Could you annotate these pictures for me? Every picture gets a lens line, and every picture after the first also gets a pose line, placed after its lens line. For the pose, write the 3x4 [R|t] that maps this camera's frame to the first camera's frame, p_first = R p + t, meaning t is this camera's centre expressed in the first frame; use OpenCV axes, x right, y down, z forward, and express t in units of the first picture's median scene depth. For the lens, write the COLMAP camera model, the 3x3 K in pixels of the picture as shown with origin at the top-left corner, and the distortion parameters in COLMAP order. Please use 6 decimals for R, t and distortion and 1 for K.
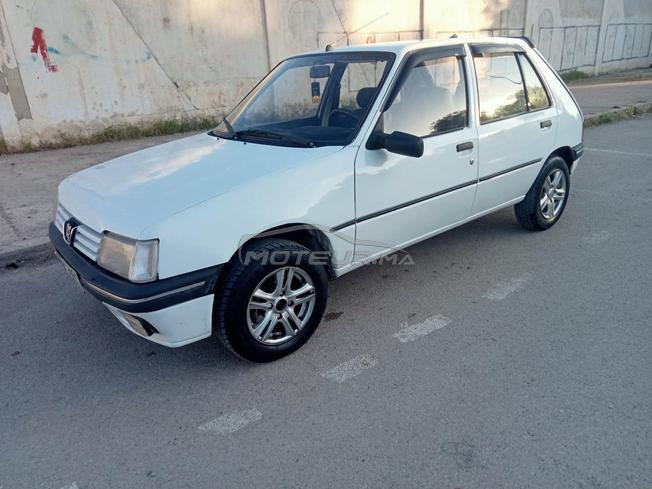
lens RADIAL K [[528.0, 0, 326.0], [0, 528.0, 244.5], [0, 0, 1]] dist [0.007491, 0.003712]
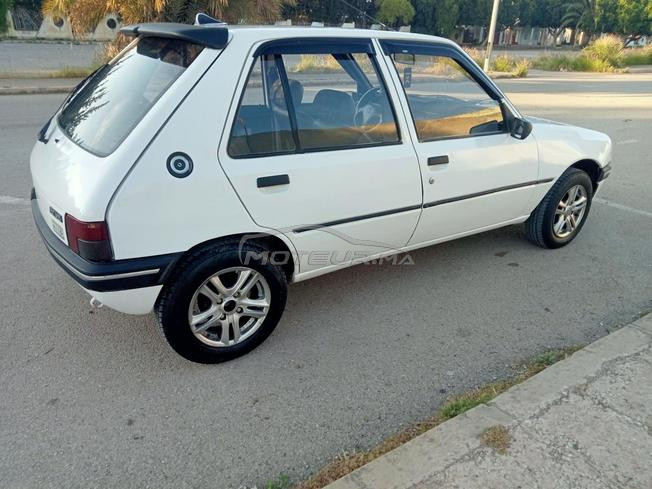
lens RADIAL K [[523.0, 0, 356.1], [0, 523.0, 246.8], [0, 0, 1]] dist [-0.002328, -0.000718]
pose [[0.992313, 0.123192, 0.011749, 0.102438], [-0.123466, 0.991996, 0.026449, -0.036072], [-0.008396, -0.027696, 0.999581, 0.086884]]
